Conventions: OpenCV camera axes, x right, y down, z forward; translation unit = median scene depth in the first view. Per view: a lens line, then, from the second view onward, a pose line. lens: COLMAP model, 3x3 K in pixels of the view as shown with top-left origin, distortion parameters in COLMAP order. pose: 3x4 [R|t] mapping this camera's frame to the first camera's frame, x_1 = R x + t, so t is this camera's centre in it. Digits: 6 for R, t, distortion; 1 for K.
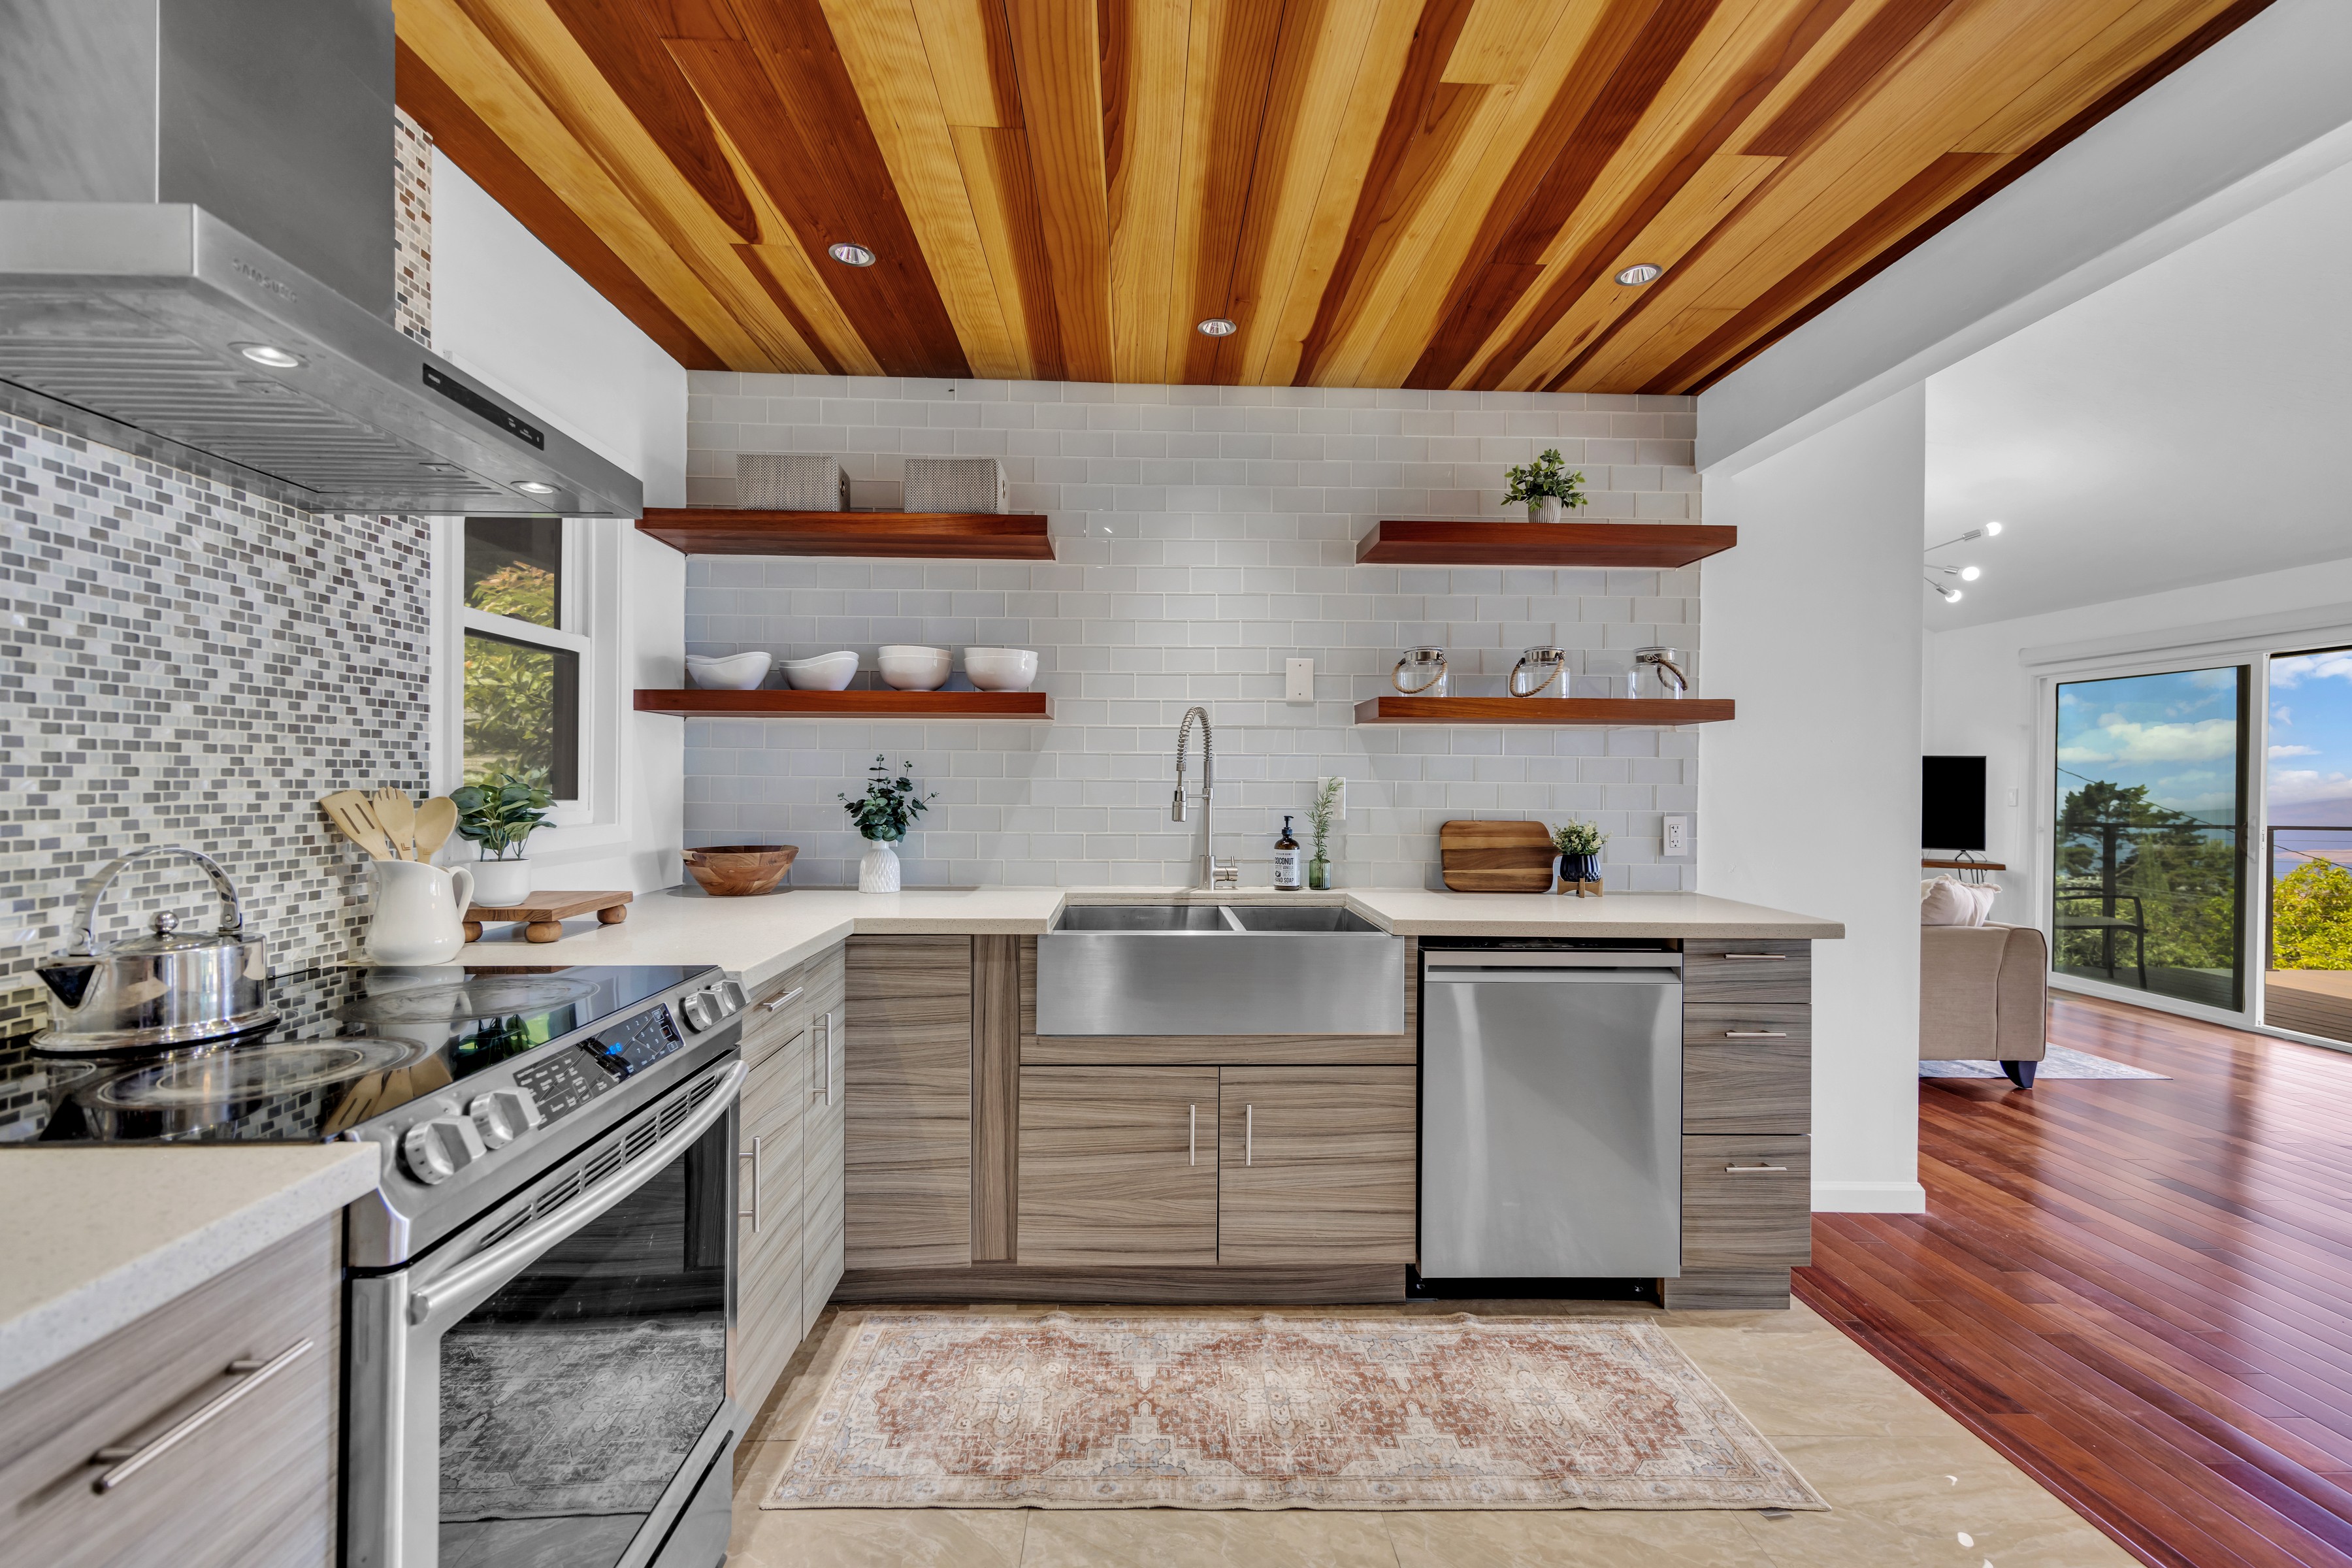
lens RADIAL K [[1008.6, 0, 1166.1], [0, 1008.6, 776.9], [0, 0, 1]] dist [0.010830, -0.000167]
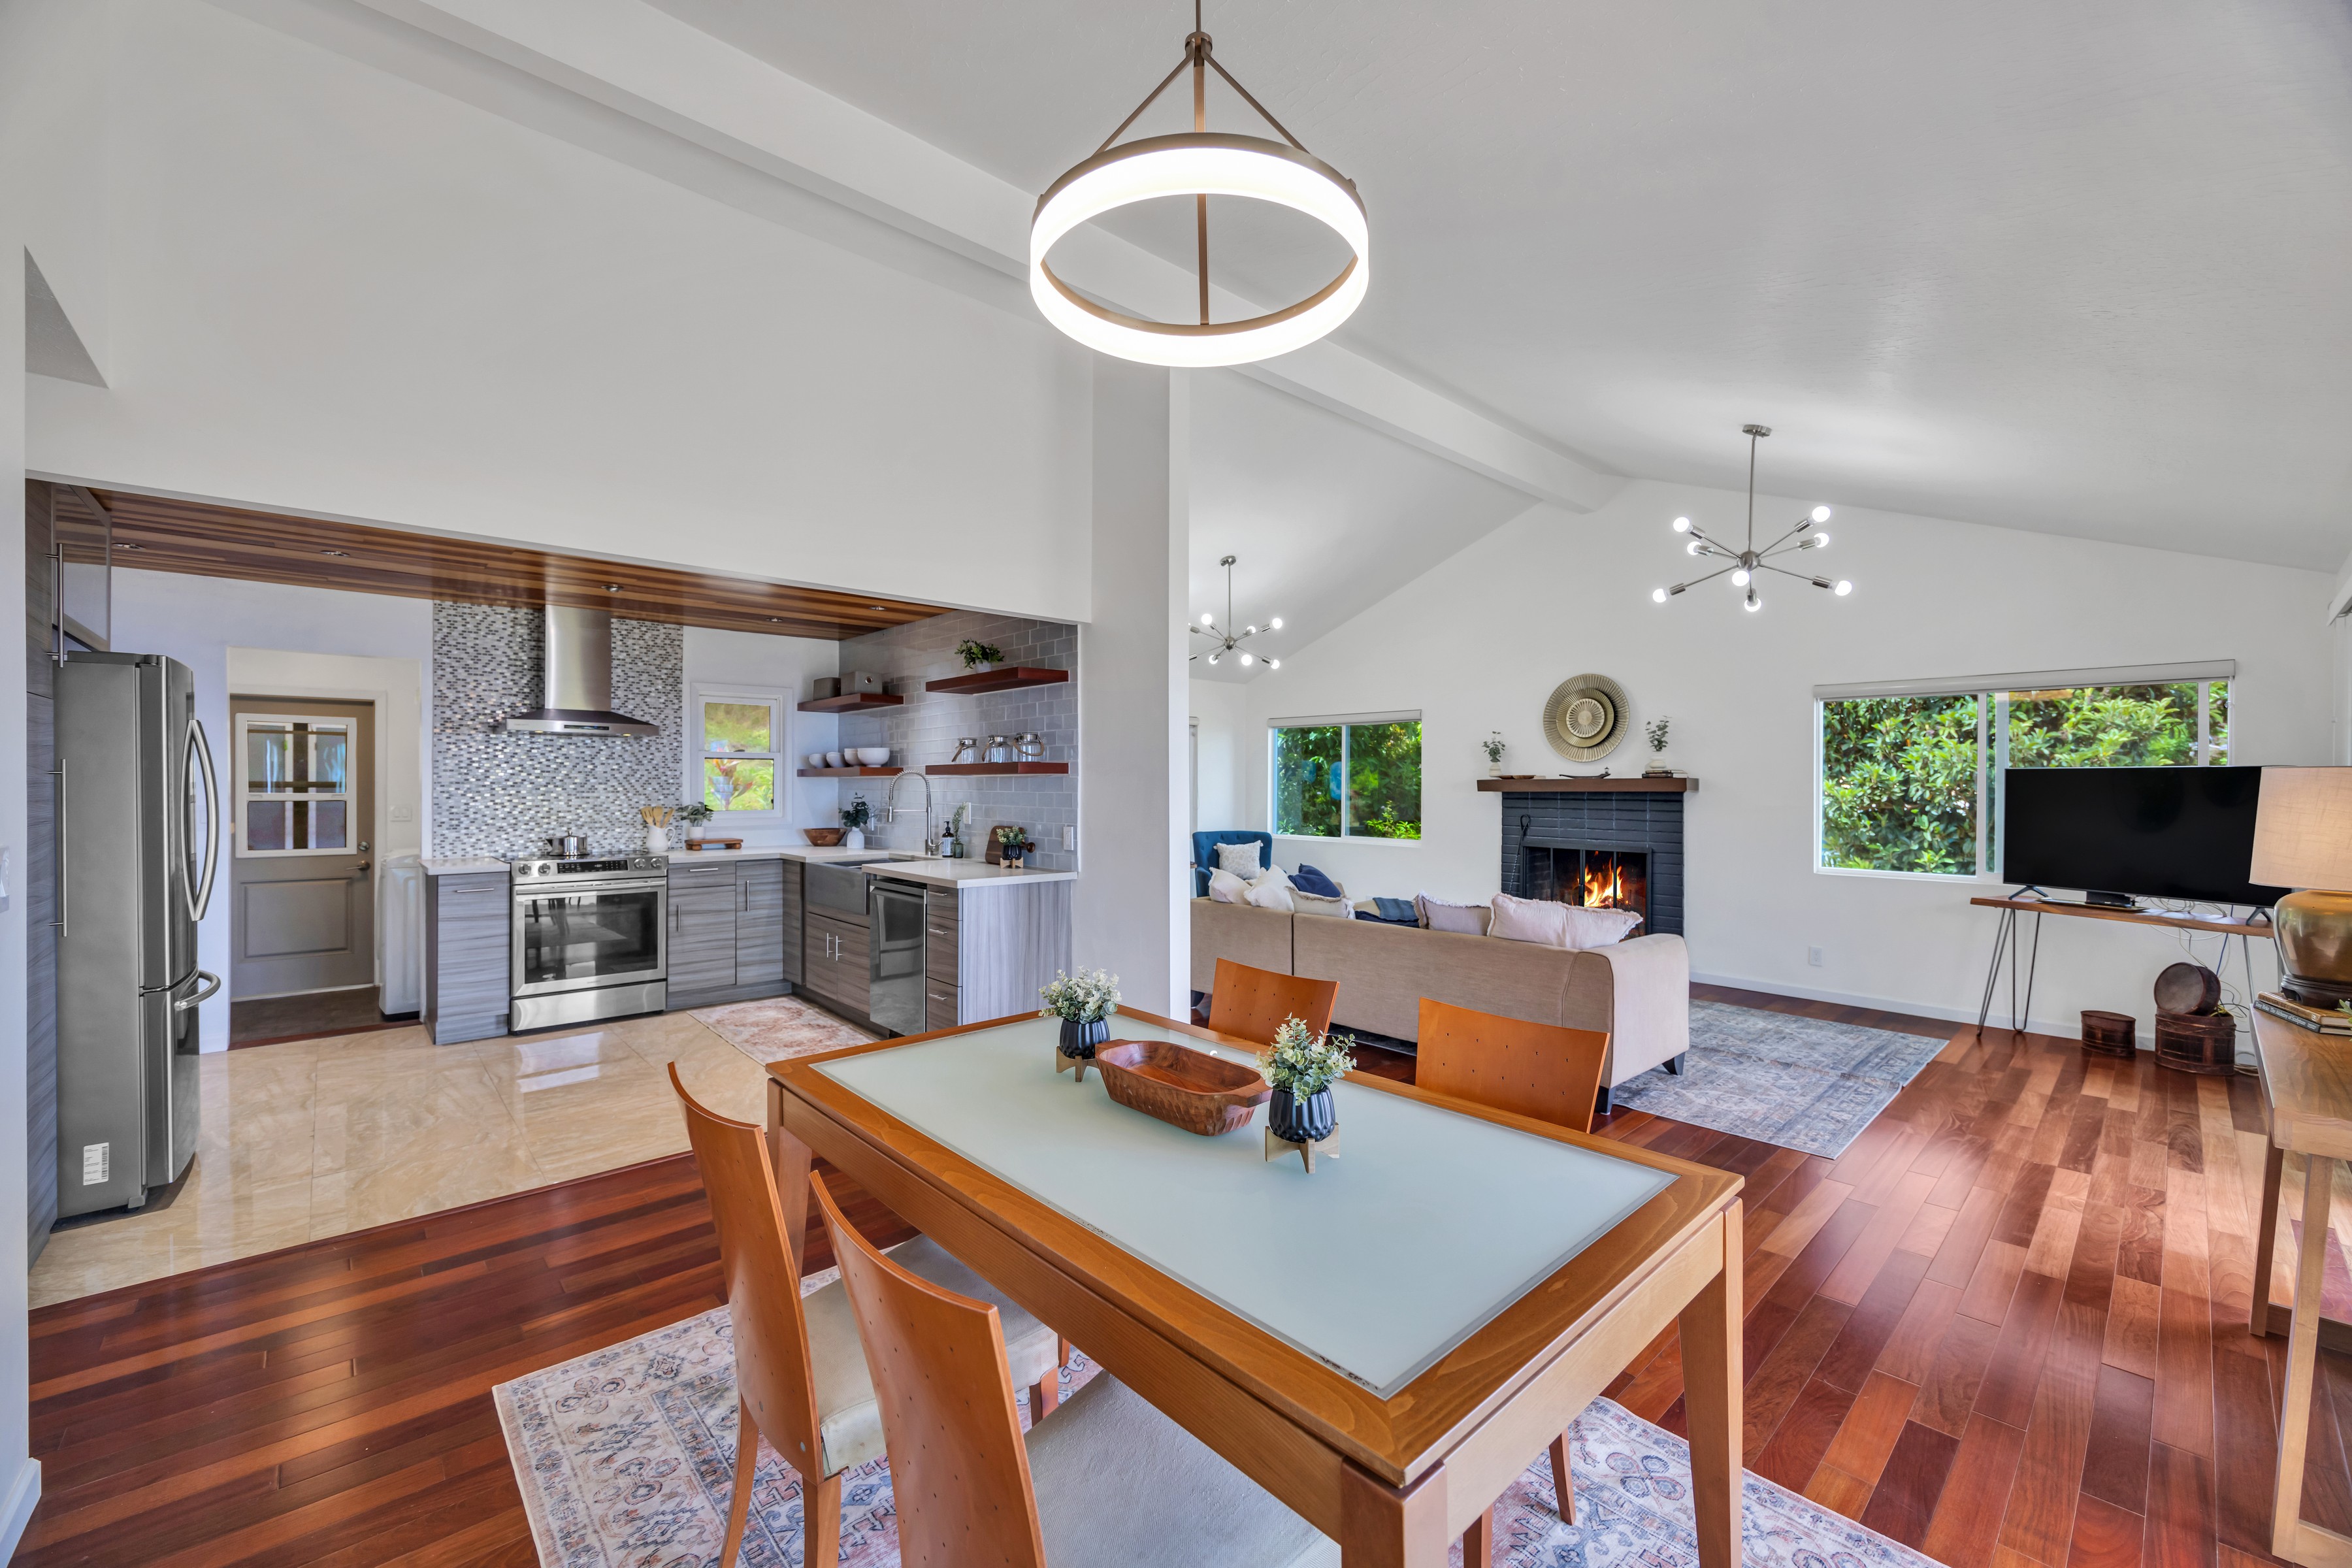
lens RADIAL K [[941.3, 0, 1171.7], [0, 941.3, 785.6], [0, 0, 1]] dist [-0.002748, 0.000581]
pose [[0.646507, -0.005324, -0.762890, 2.068018], [0.005543, 0.999982, -0.002281, -0.031144], [0.762888, -0.002754, 0.646524, 0.115828]]
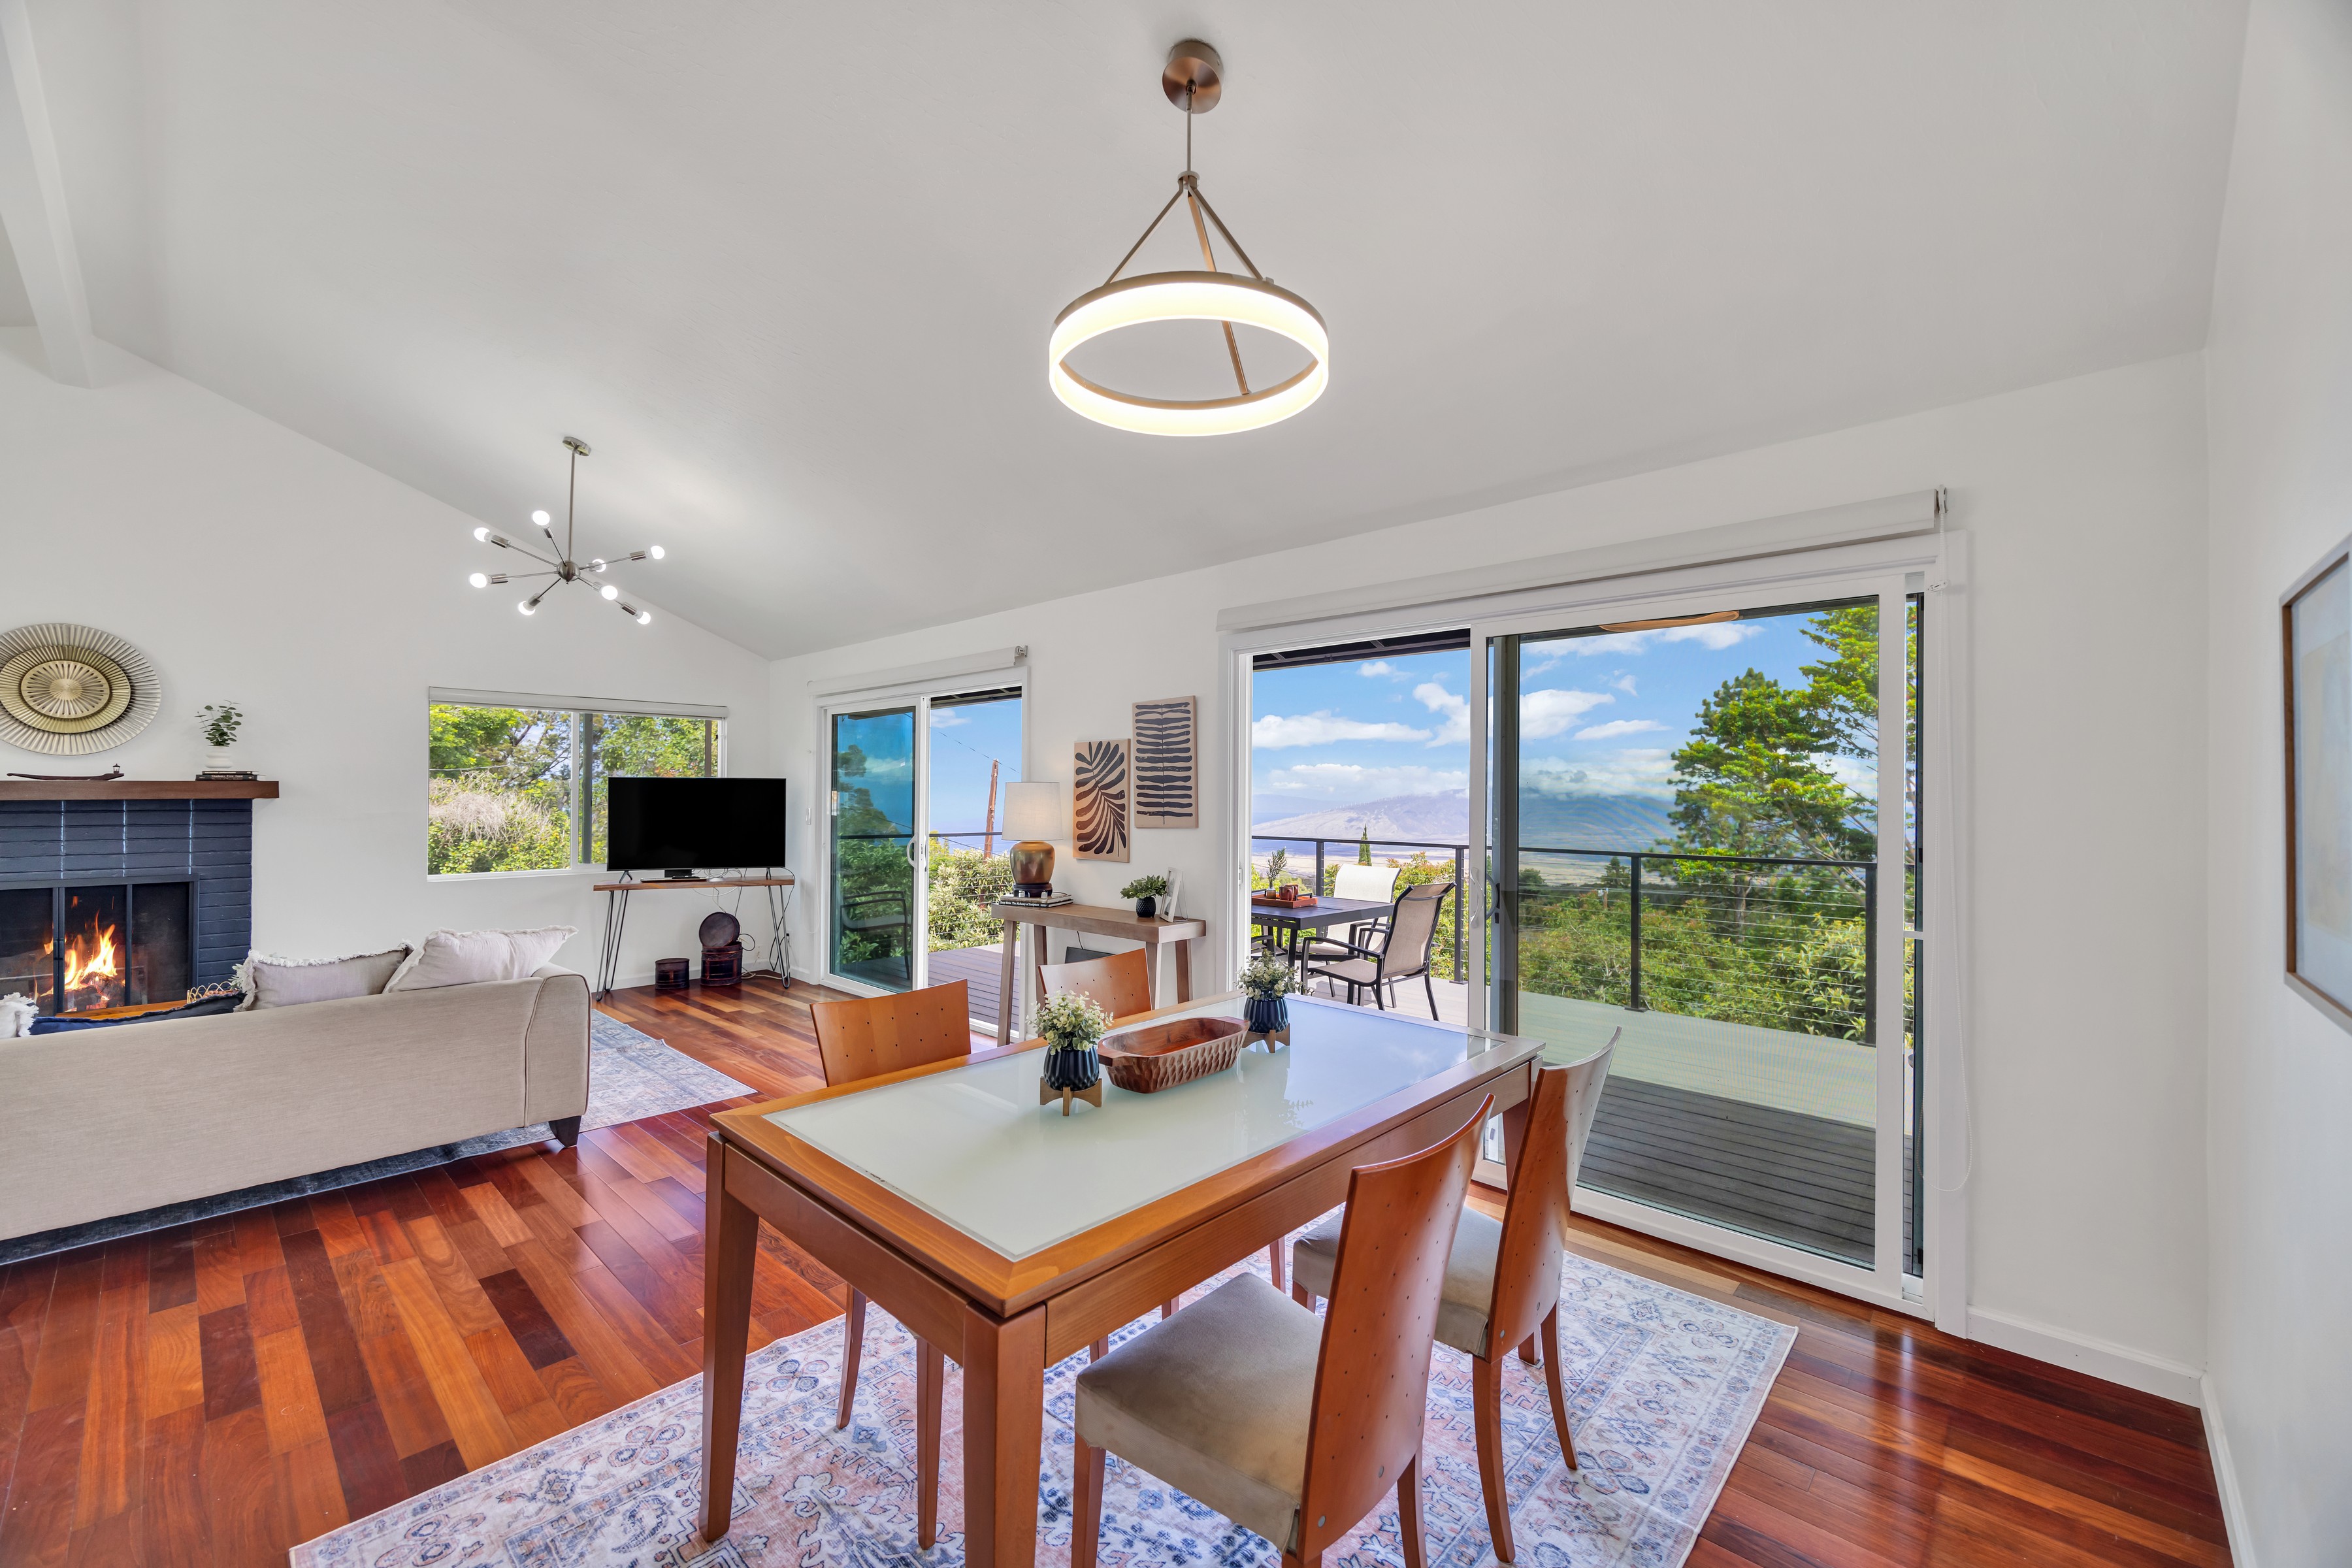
lens RADIAL K [[941.3, 0, 1170.1], [0, 941.3, 778.1], [0, 0, 1]] dist [-0.002748, 0.000581]
pose [[0.711729, 0.003201, 0.702446, 1.019174], [0.001812, 0.999978, -0.006392, -0.039507], [-0.702451, 0.005822, 0.711708, 0.002957]]
